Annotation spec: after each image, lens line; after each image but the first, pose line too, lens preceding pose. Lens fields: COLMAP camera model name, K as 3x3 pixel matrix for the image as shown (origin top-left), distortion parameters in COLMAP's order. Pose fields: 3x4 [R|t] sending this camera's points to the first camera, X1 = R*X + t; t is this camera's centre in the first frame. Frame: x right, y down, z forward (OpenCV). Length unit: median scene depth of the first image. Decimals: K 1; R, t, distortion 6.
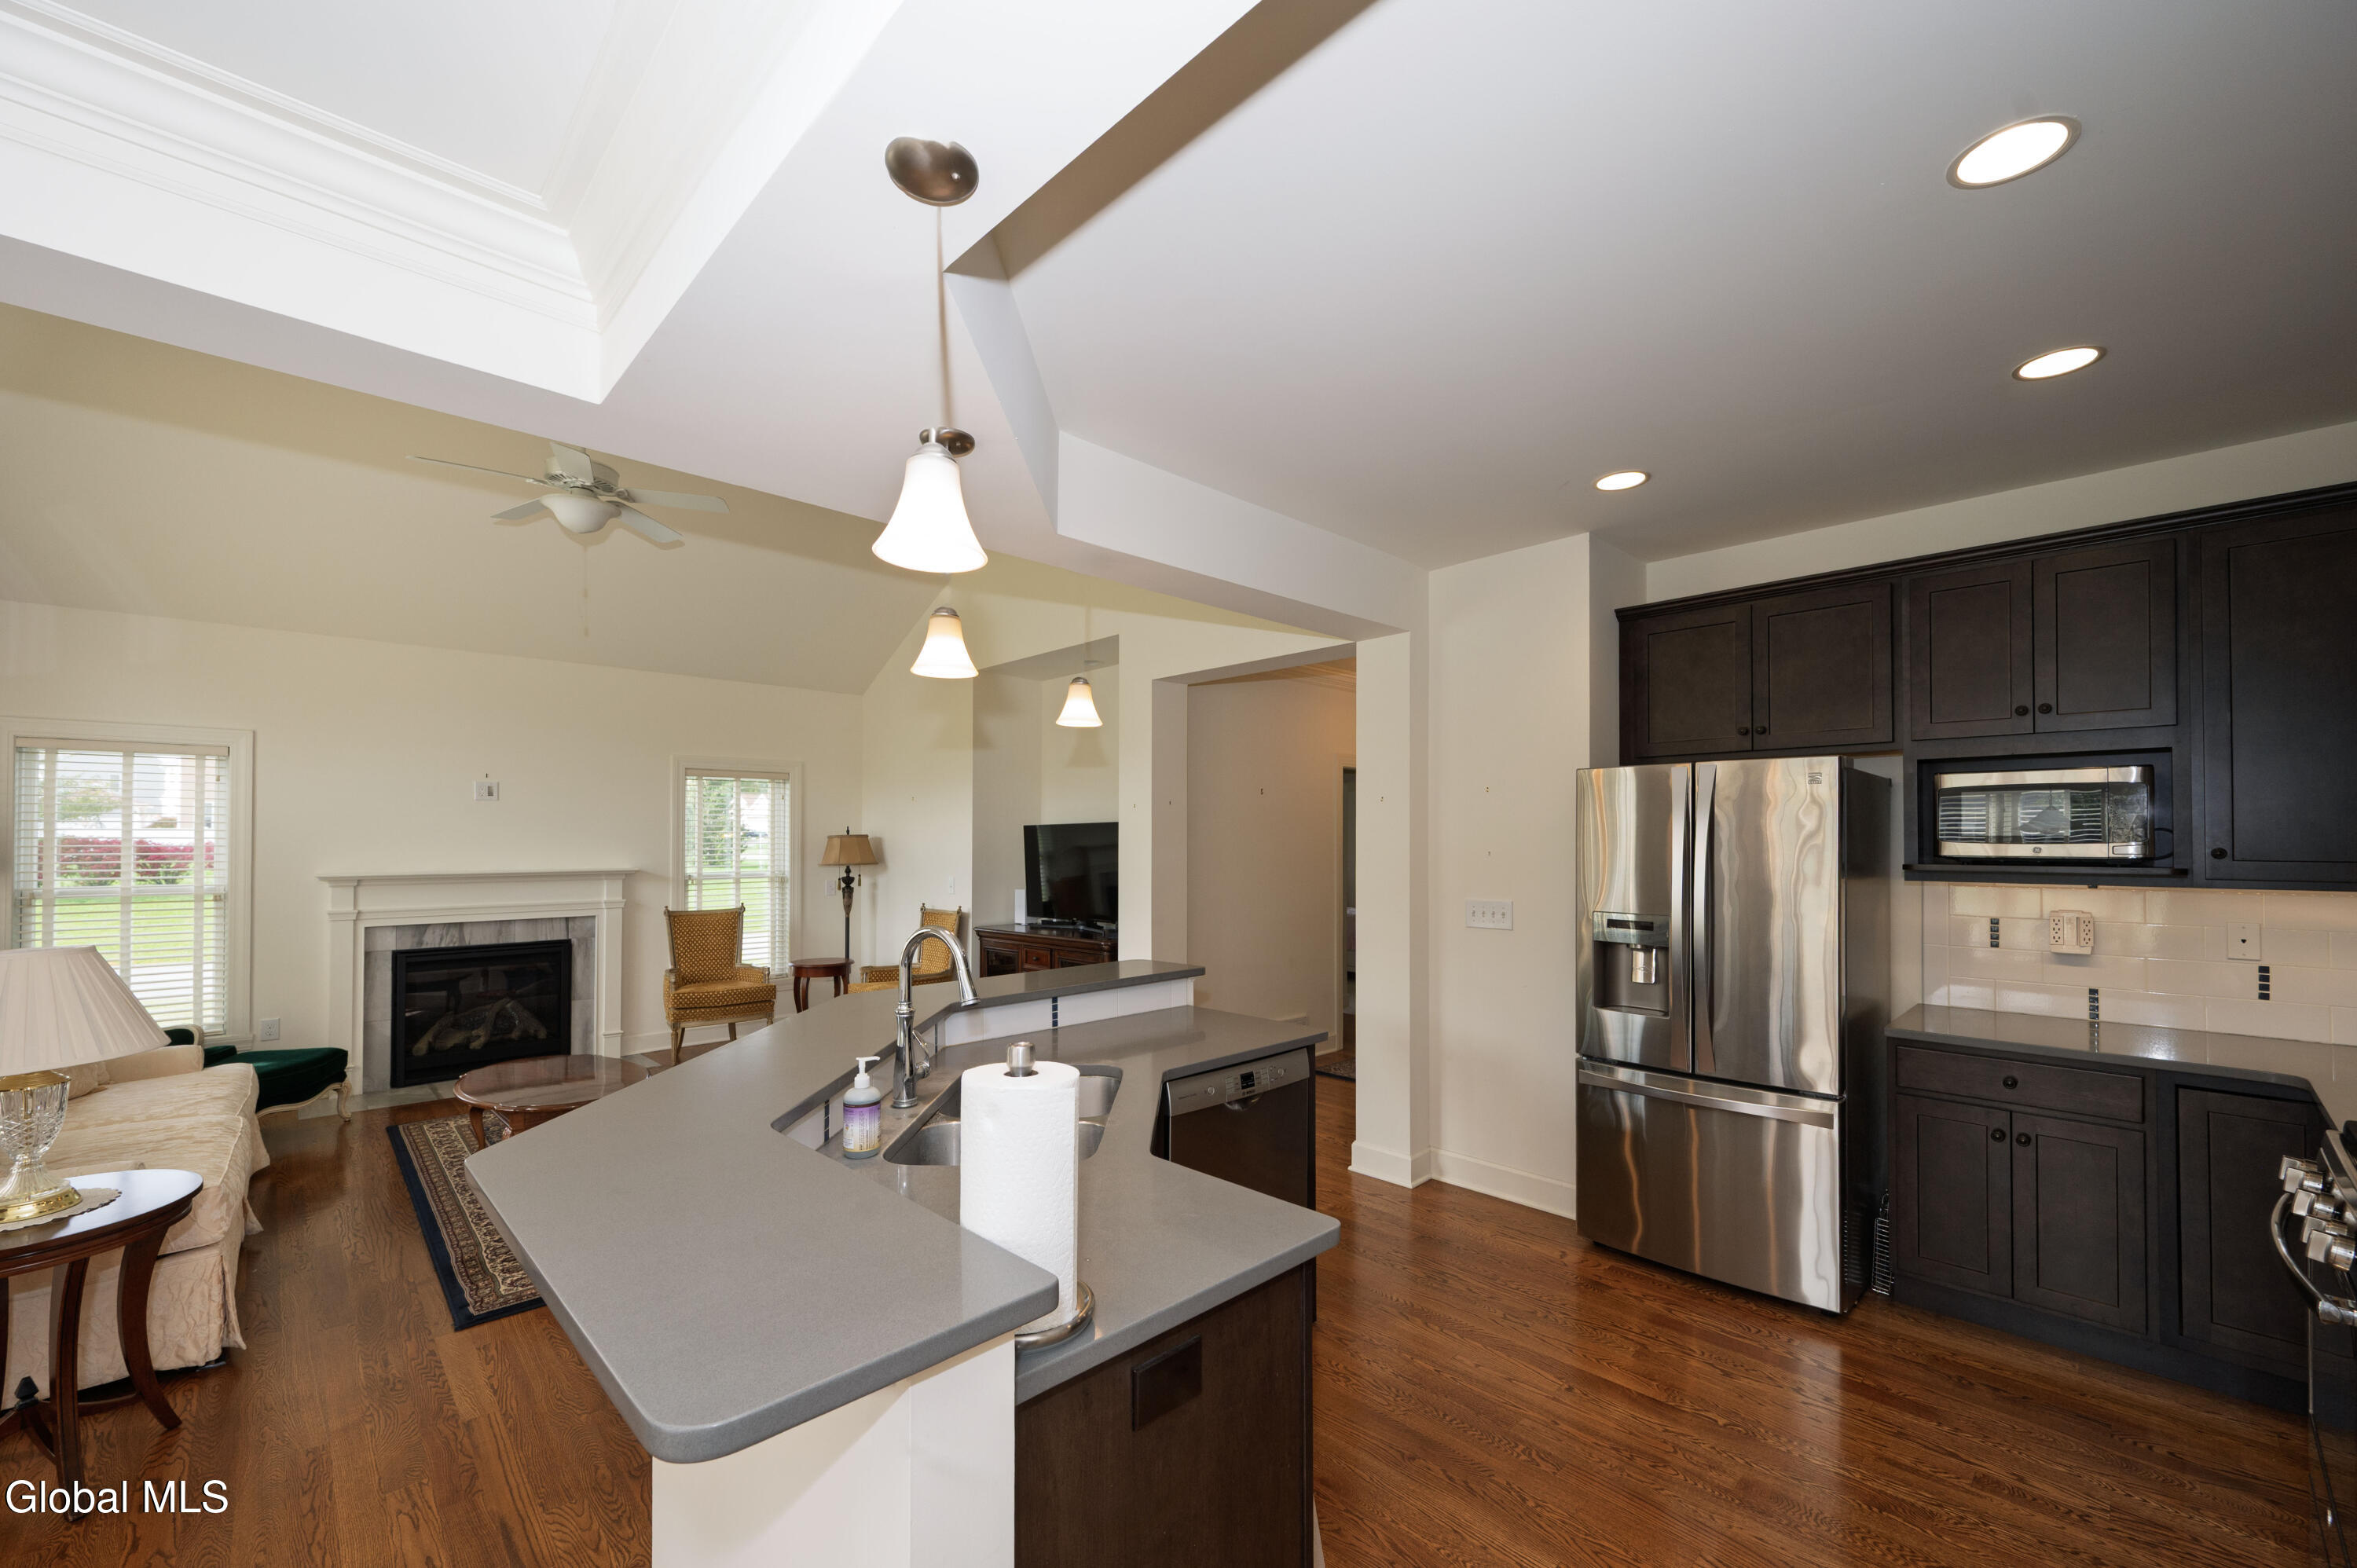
lens RADIAL K [[947.5, 0, 1190.5], [0, 947.5, 830.9], [0, 0, 1]] dist [-0.000106, 0.000000]
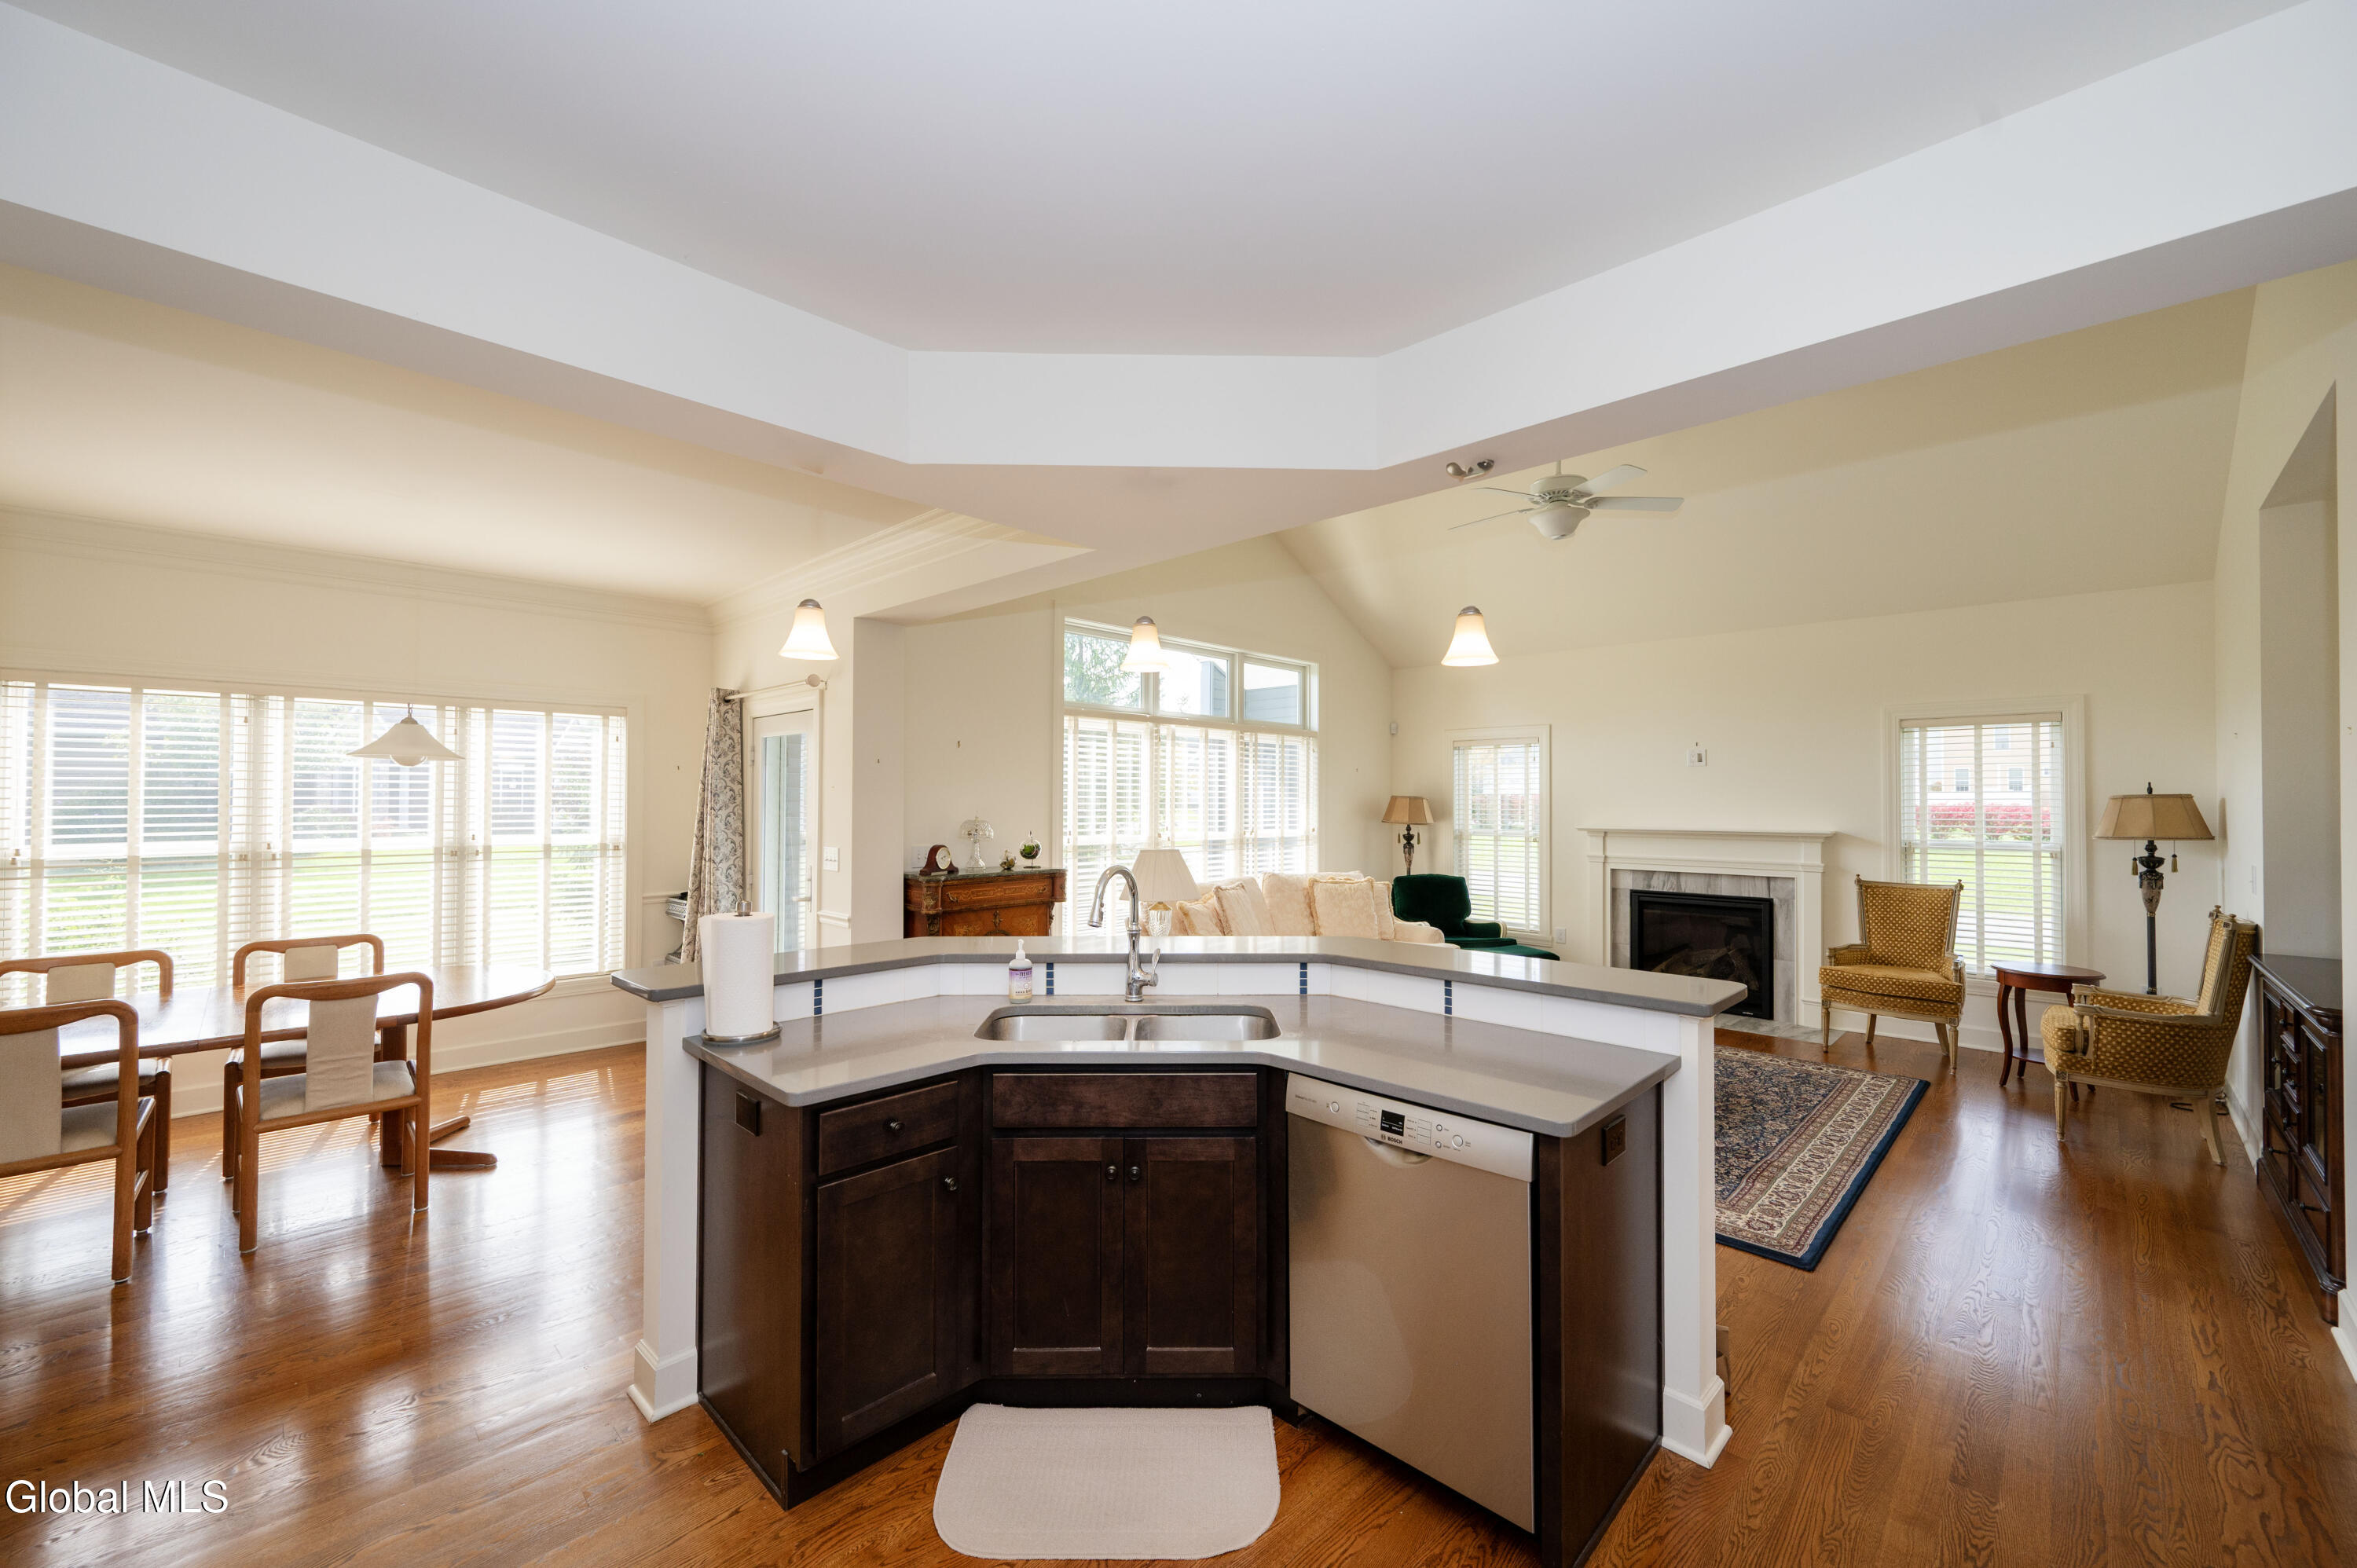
lens RADIAL K [[947.5, 0, 1199.5], [0, 947.5, 778.5], [0, 0, 1]] dist [-0.000106, 0.000000]
pose [[0.026585, -0.021056, -0.999425, 0.344538], [0.006950, 0.999758, -0.020878, 0.002270], [0.999622, -0.006391, 0.026725, 0.351636]]
